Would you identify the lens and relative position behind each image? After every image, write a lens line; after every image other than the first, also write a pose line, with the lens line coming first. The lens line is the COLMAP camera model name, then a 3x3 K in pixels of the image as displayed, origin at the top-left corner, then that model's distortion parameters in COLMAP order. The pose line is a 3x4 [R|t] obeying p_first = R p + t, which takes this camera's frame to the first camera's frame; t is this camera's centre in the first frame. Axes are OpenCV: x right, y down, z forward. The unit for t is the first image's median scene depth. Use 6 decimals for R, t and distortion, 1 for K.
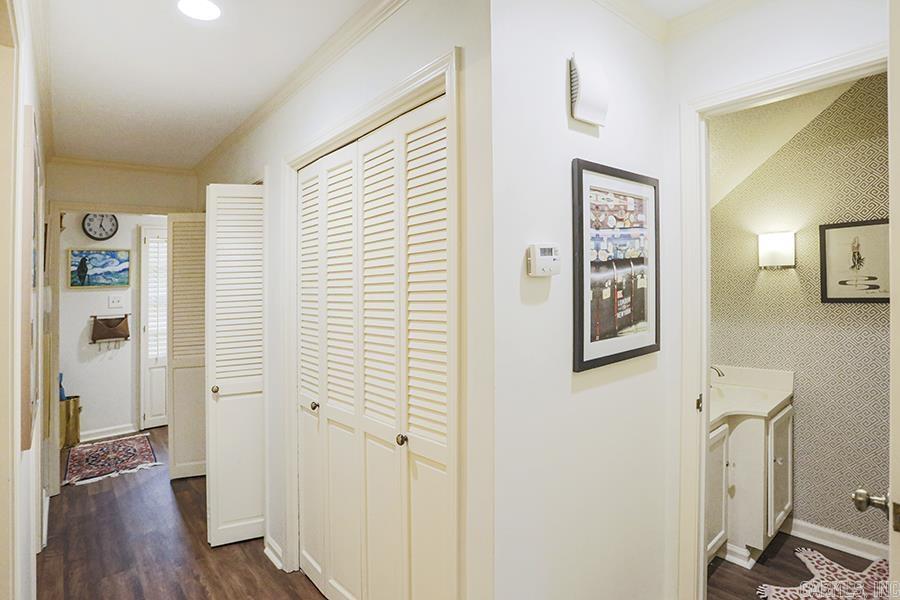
lens RADIAL K [[471.1, 0, 447.7], [0, 471.1, 292.3], [0, 0, 1]] dist [-0.036899, 0.010121]
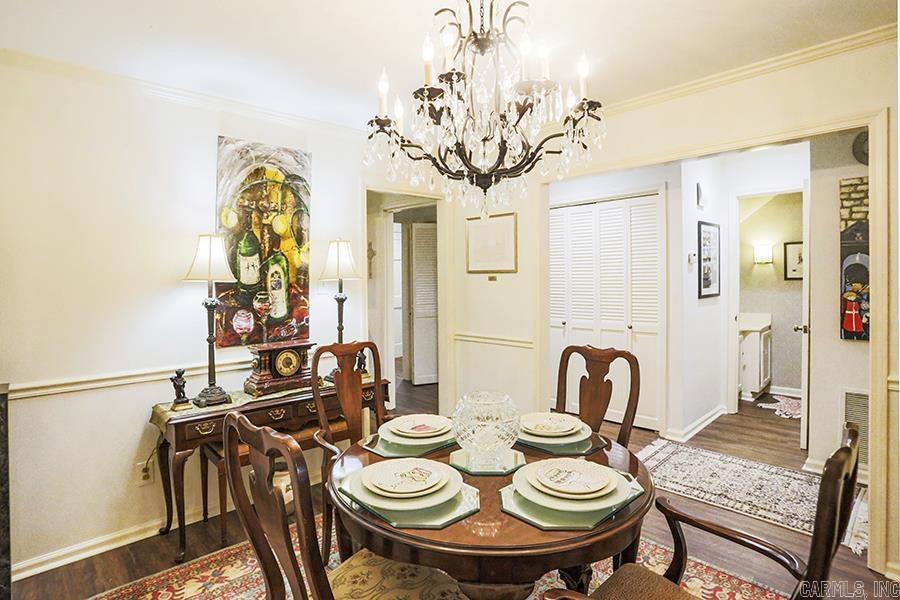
lens RADIAL K [[471.1, 0, 448.8], [0, 471.1, 291.3], [0, 0, 1]] dist [-0.036899, 0.010121]
pose [[0.998089, 0.009472, 0.061061, -0.926615], [-0.009540, 0.999954, 0.000823, 0.094297], [-0.061050, -0.001404, 0.998134, -1.111070]]
